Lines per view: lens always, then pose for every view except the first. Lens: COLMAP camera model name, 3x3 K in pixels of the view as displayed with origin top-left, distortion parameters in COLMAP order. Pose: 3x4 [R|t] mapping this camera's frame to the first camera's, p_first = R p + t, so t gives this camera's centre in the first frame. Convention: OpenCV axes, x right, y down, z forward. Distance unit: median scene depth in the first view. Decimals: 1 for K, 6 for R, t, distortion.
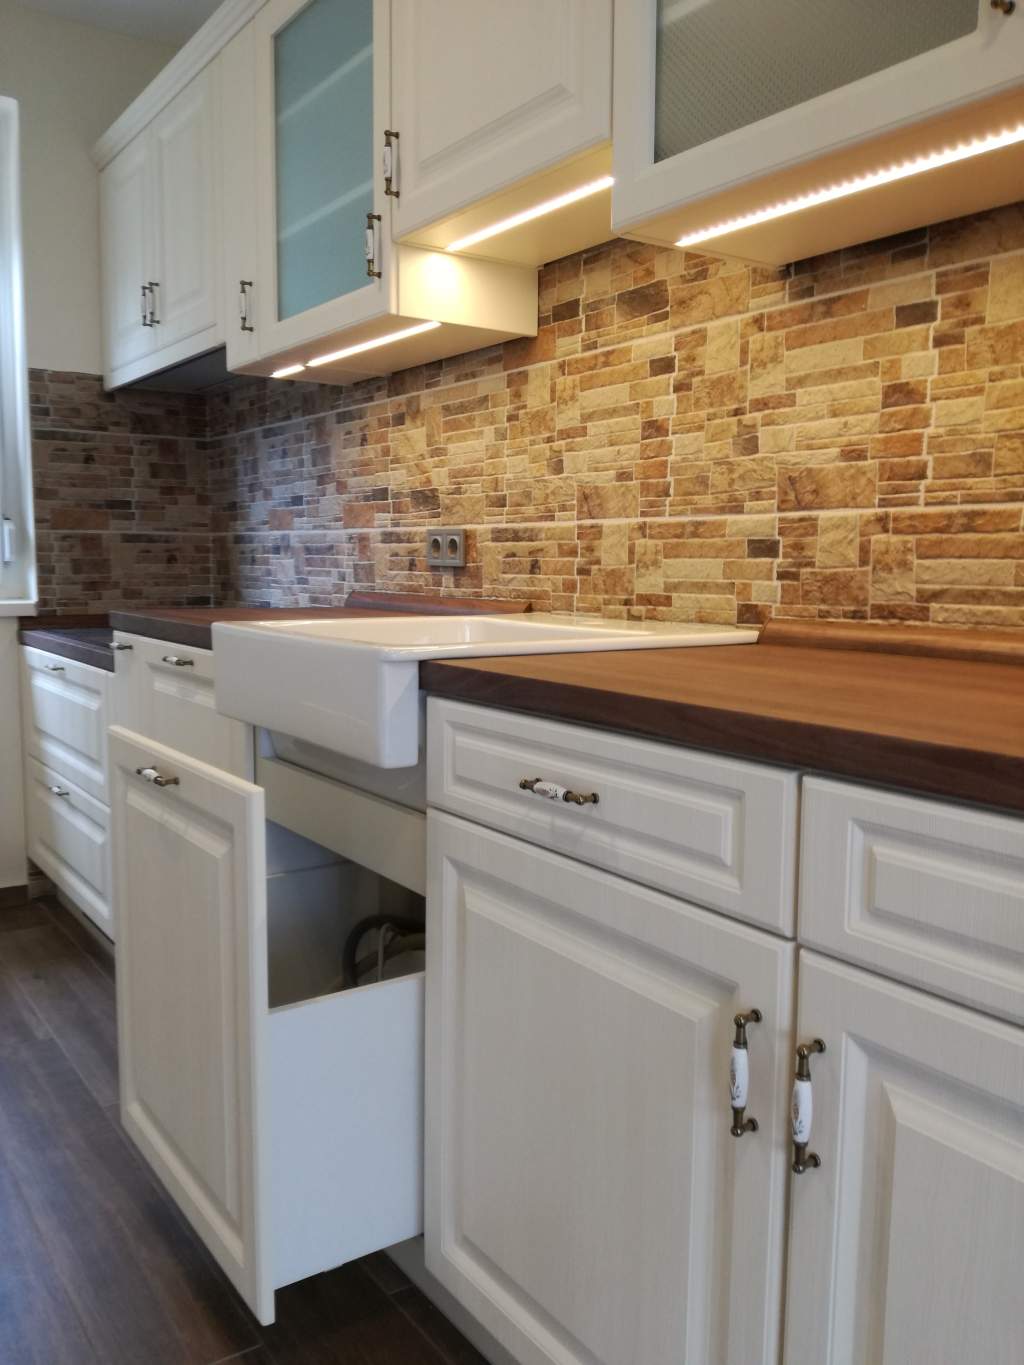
lens RADIAL K [[1126.6, 0, 503.0], [0, 1126.6, 689.5], [0, 0, 1]] dist [0.116711, -0.242422]
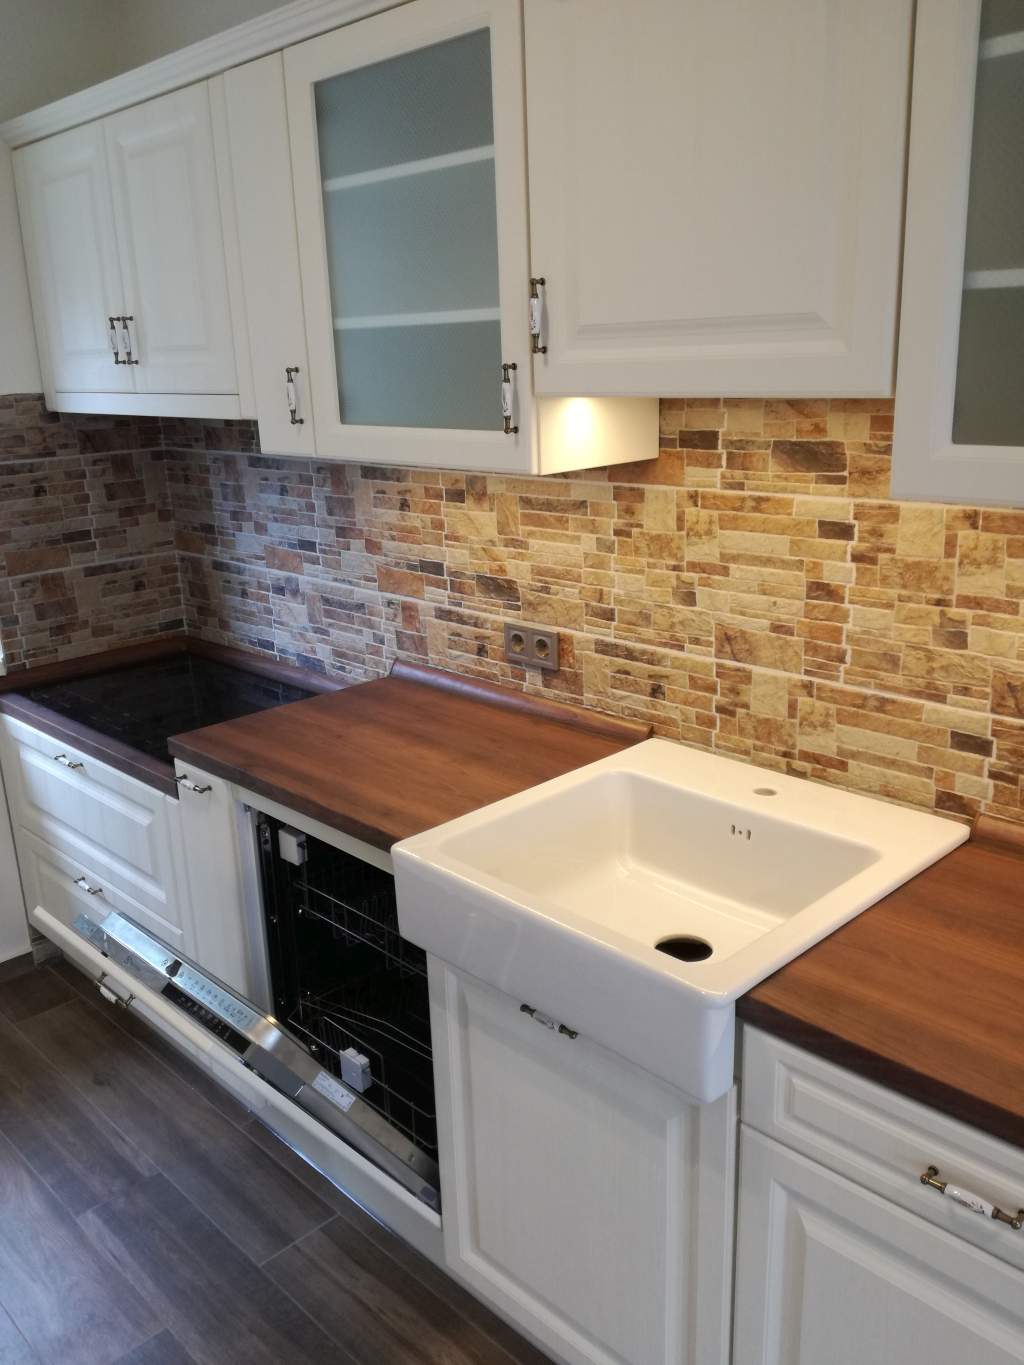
lens RADIAL K [[1126.6, 0, 505.6], [0, 1126.6, 687.3], [0, 0, 1]] dist [0.116711, -0.242422]
pose [[0.983742, -0.093519, 0.153314, -0.255560], [0.065560, 0.981805, 0.178218, -0.303093], [-0.167192, -0.165270, 0.971974, 0.088752]]
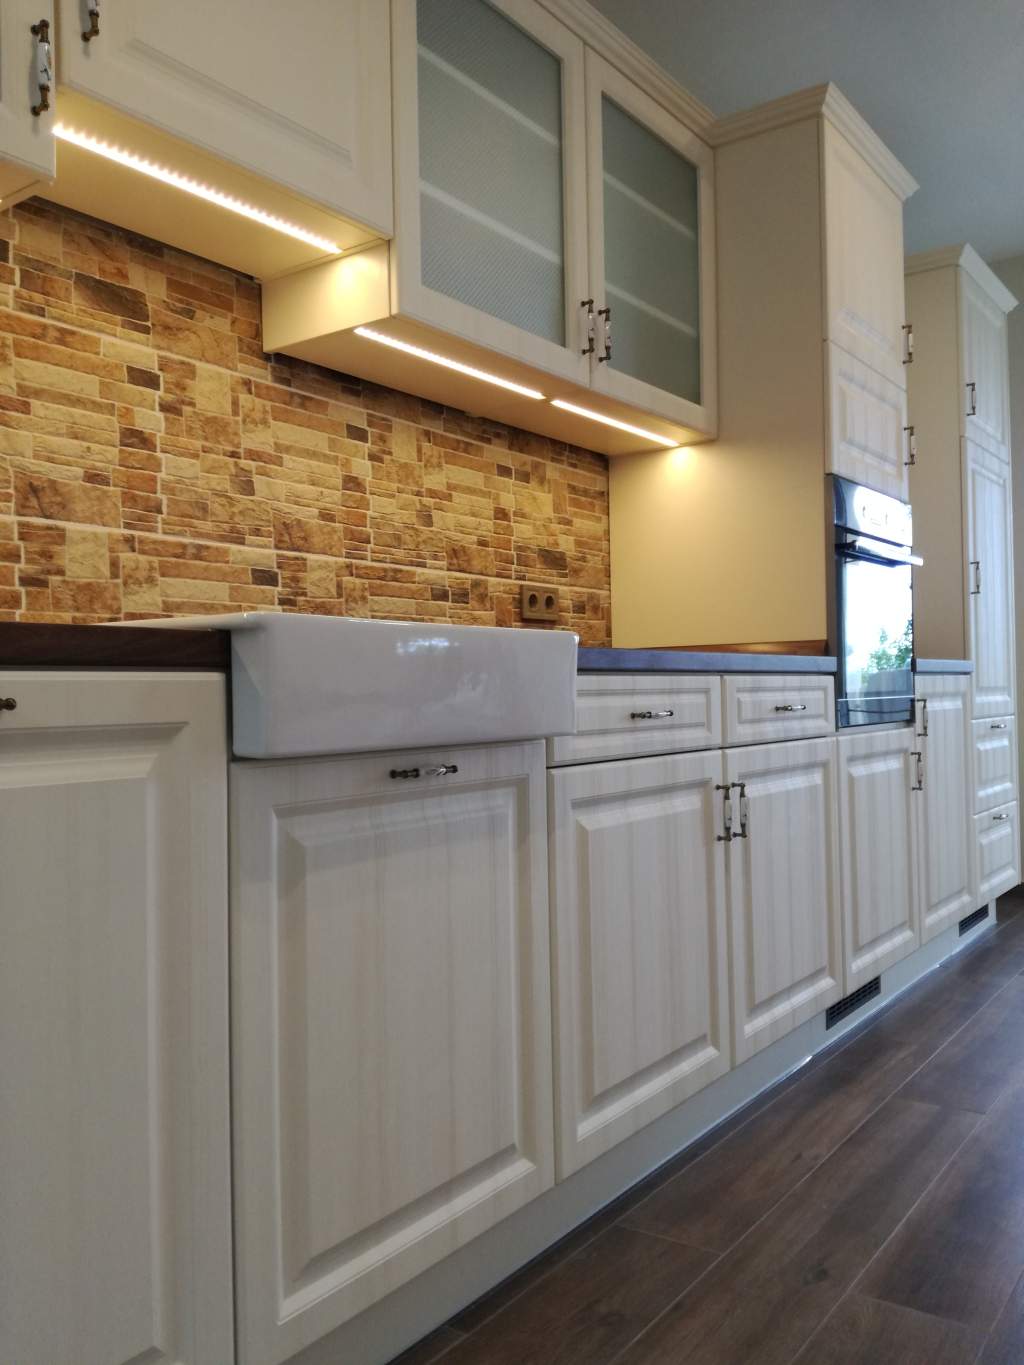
lens RADIAL K [[1126.6, 0, 515.2], [0, 1126.6, 685.5], [0, 0, 1]] dist [0.116711, -0.242422]
pose [[-0.353109, 0.008455, 0.935544, -0.771031], [0.126076, 0.991268, 0.038627, -0.021375], [-0.927049, 0.131589, -0.351092, 0.955465]]
